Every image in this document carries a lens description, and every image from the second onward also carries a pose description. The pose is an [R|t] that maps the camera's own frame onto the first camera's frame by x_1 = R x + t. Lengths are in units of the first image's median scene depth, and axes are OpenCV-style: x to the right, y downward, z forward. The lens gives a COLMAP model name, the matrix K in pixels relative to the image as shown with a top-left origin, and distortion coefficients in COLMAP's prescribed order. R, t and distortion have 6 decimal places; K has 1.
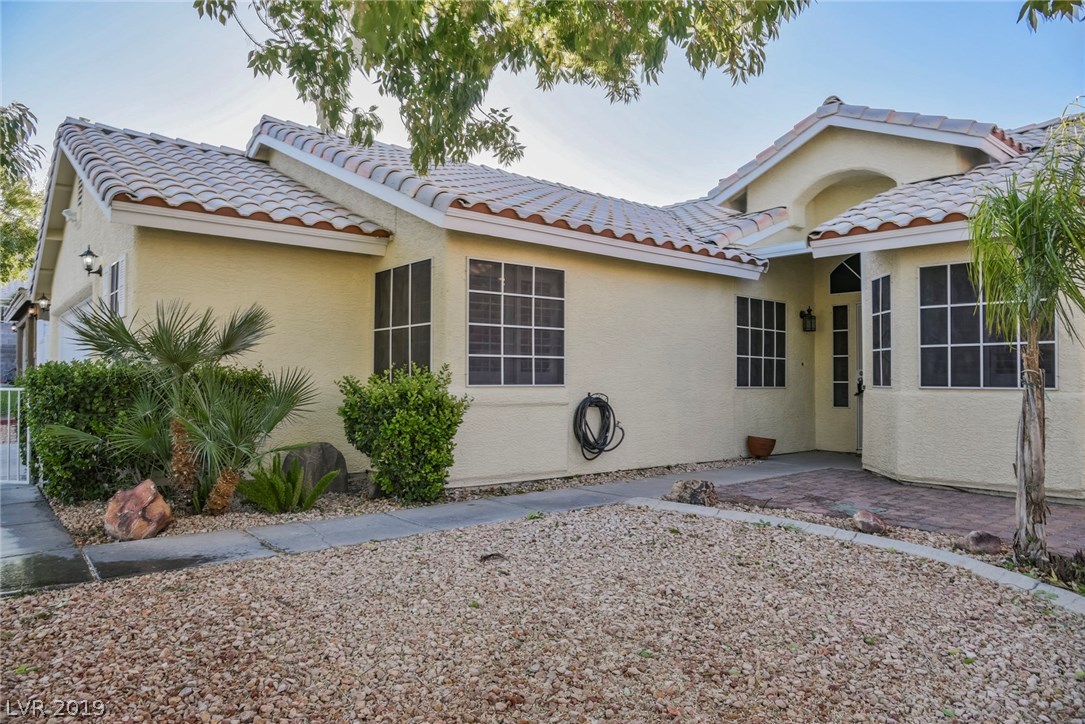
lens RADIAL K [[820.8, 0, 542.5], [0, 820.8, 362.0], [0, 0, 1]] dist [-0.071136, -0.003396]
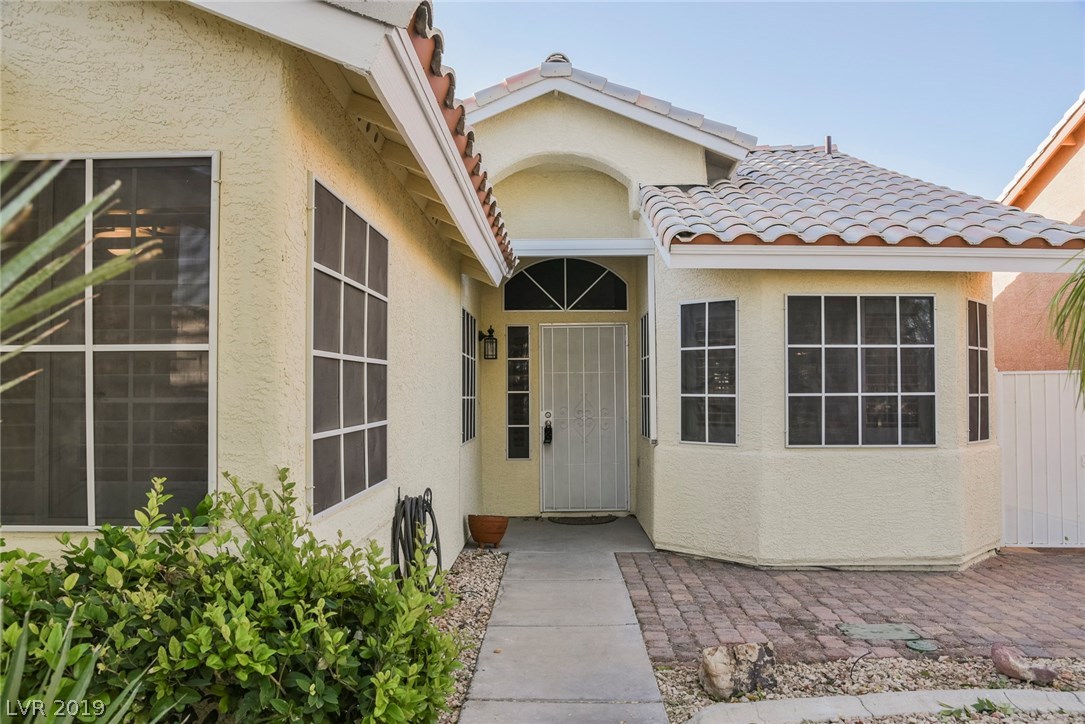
lens RADIAL K [[820.8, 0, 542.5], [0, 820.8, 362.0], [0, 0, 1]] dist [-0.071136, -0.003396]
pose [[0.629122, 0.017768, 0.777104, -0.311288], [-0.016621, 0.999818, -0.009404, -0.040365], [-0.777129, -0.007000, 0.629302, 0.686130]]
